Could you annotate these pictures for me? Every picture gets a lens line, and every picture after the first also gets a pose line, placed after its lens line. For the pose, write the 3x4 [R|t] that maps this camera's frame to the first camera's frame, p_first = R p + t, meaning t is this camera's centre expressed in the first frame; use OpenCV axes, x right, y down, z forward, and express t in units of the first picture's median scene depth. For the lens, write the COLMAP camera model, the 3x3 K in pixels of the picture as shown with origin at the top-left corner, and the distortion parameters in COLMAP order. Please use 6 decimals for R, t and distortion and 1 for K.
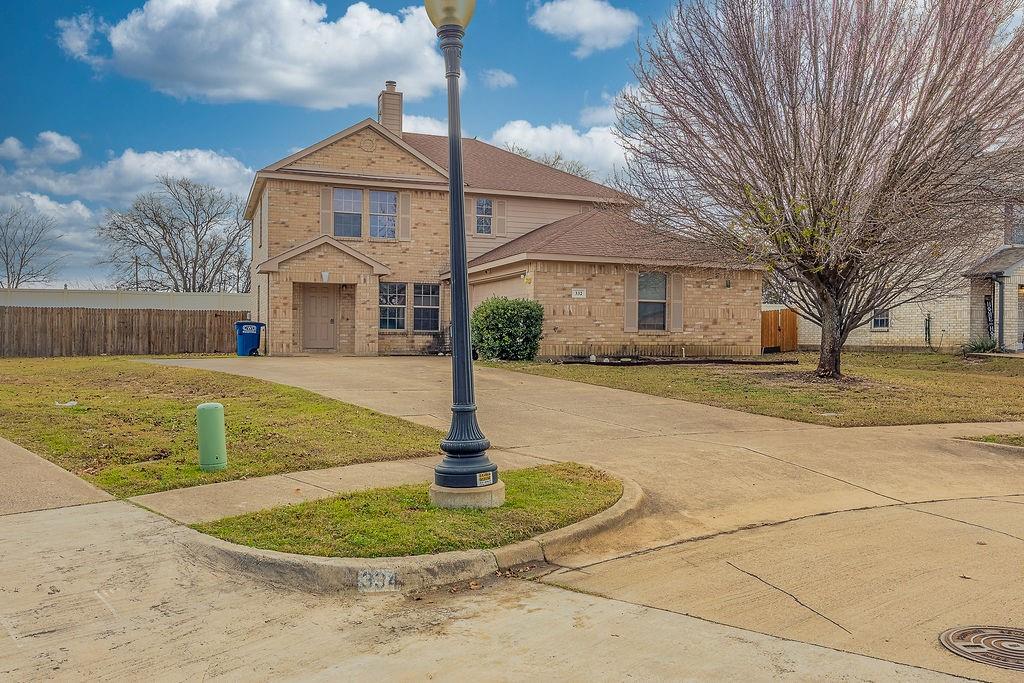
lens RADIAL K [[824.1, 0, 515.1], [0, 824.1, 340.6], [0, 0, 1]] dist [0.004665, -0.006607]
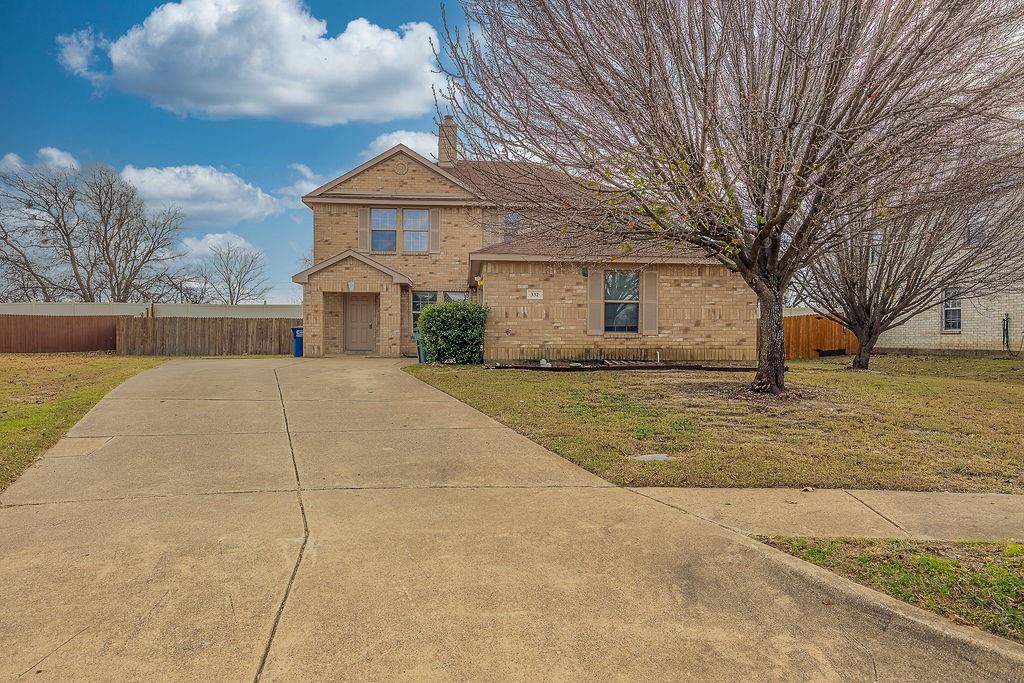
lens RADIAL K [[617.5, 0, 511.2], [0, 617.5, 340.9], [0, 0, 1]] dist [-0.001884, -0.000447]
pose [[0.959254, -0.000542, -0.282544, 0.210172], [-0.000125, 0.999997, -0.002346, -0.001420], [0.282545, 0.002285, 0.959251, 0.249812]]
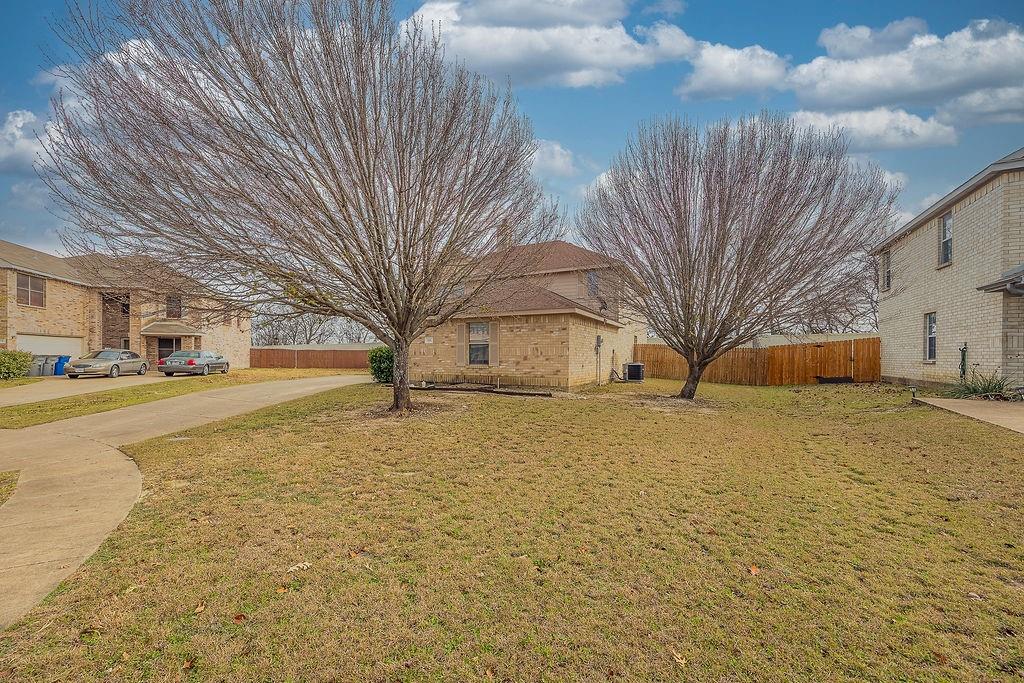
lens RADIAL K [[404.5, 0, 508.6], [0, 404.5, 343.6], [0, 0, 1]] dist [0.000895, 0.000230]
pose [[0.657263, -0.028273, -0.753131, 0.606518], [-0.002364, 0.999214, -0.039574, -0.018300], [0.753658, 0.027791, 0.656679, 0.512737]]
